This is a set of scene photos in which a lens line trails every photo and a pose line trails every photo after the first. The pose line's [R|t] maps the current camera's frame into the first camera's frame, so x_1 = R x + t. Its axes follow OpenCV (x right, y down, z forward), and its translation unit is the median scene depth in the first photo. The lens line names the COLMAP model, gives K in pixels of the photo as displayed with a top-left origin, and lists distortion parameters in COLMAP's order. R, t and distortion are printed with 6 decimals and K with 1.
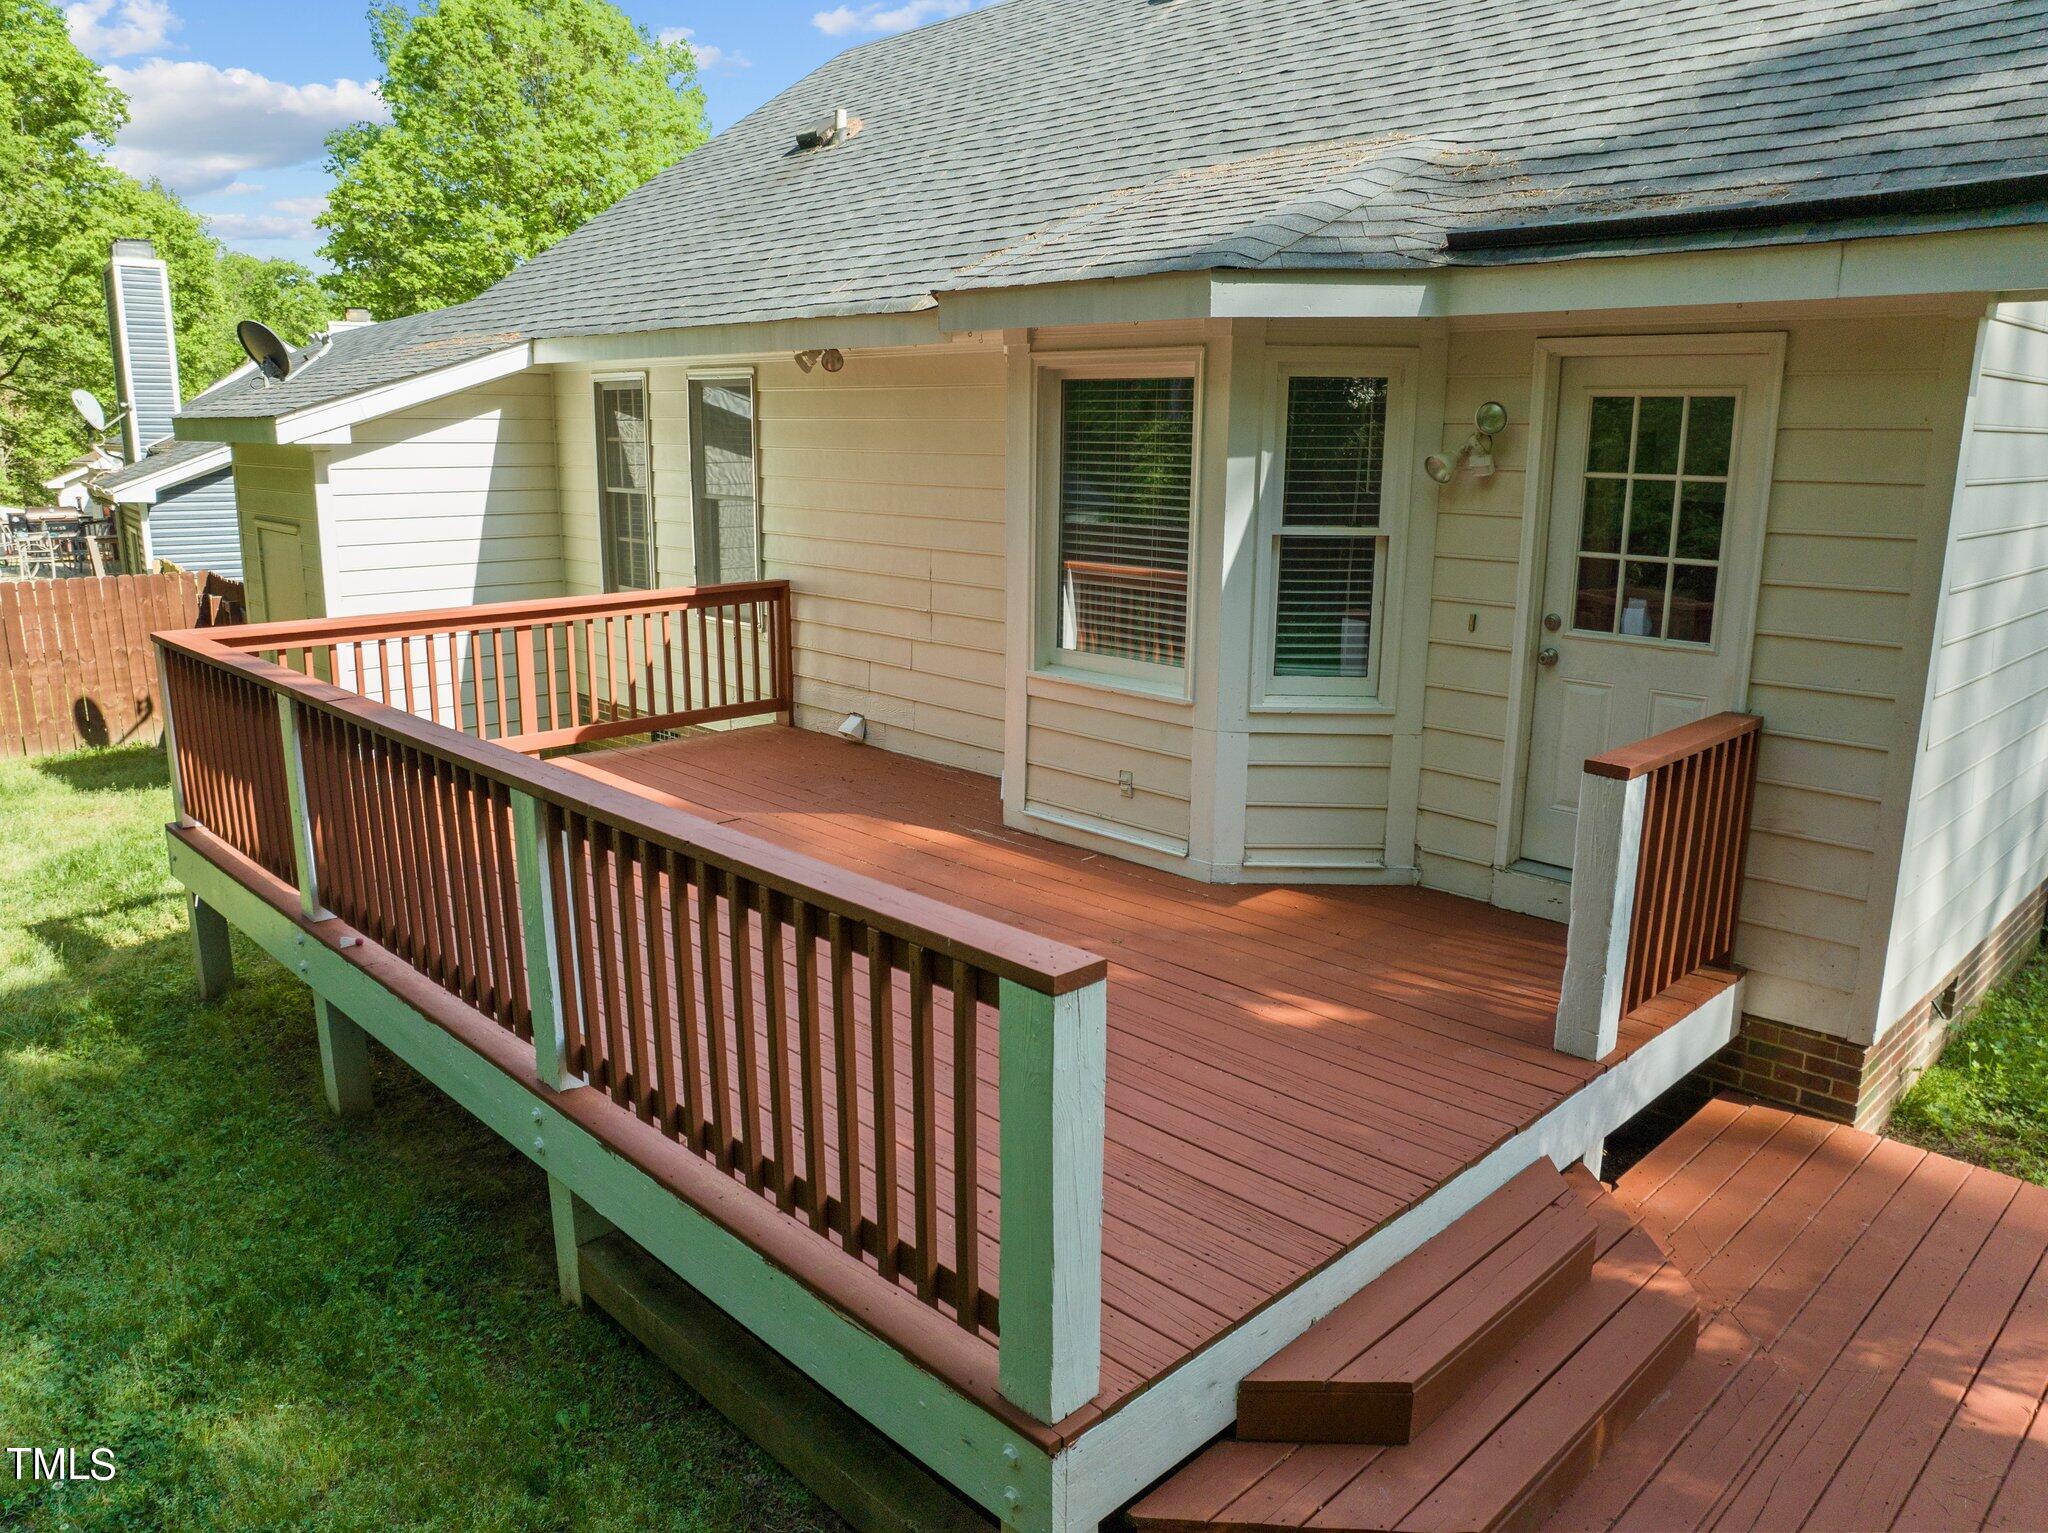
lens RADIAL K [[1434.0, 0, 1037.5], [0, 1434.0, 768.3], [0, 0, 1]] dist [-0.046560, 0.027036]
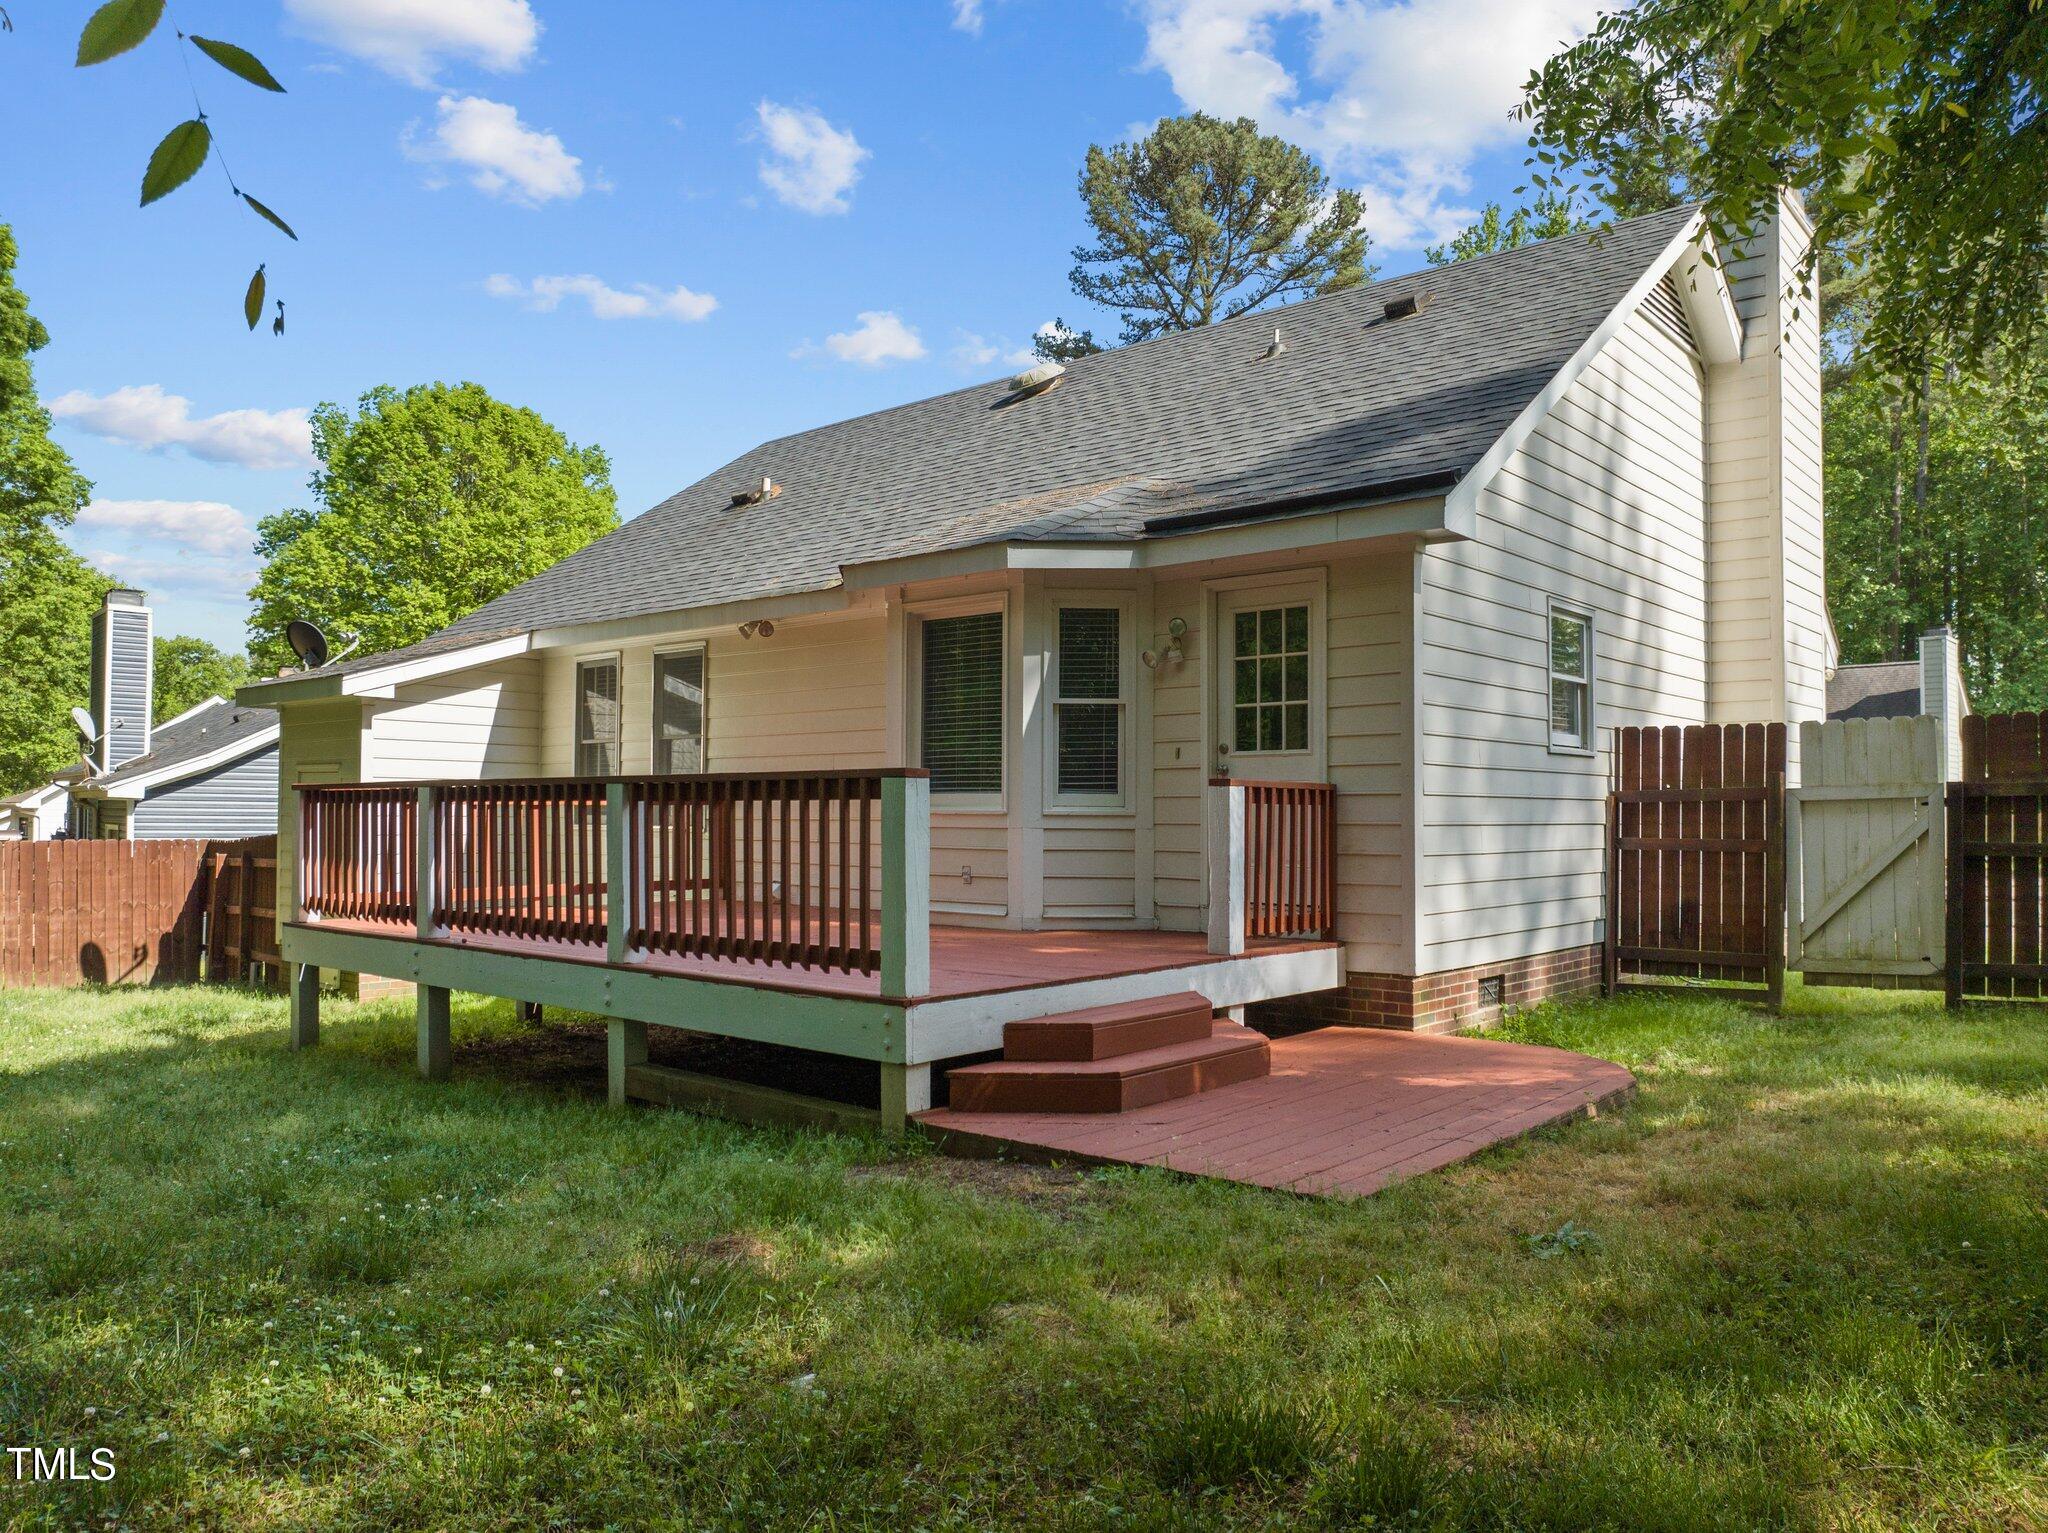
lens RADIAL K [[1437.1, 0, 1033.0], [0, 1437.1, 808.0], [0, 0, 1]] dist [-0.011210, -0.016757]
pose [[0.996989, -0.005725, 0.077328, 0.010747], [0.023597, 0.972368, -0.232259, 0.215194], [-0.073861, 0.233384, 0.969575, -0.354340]]
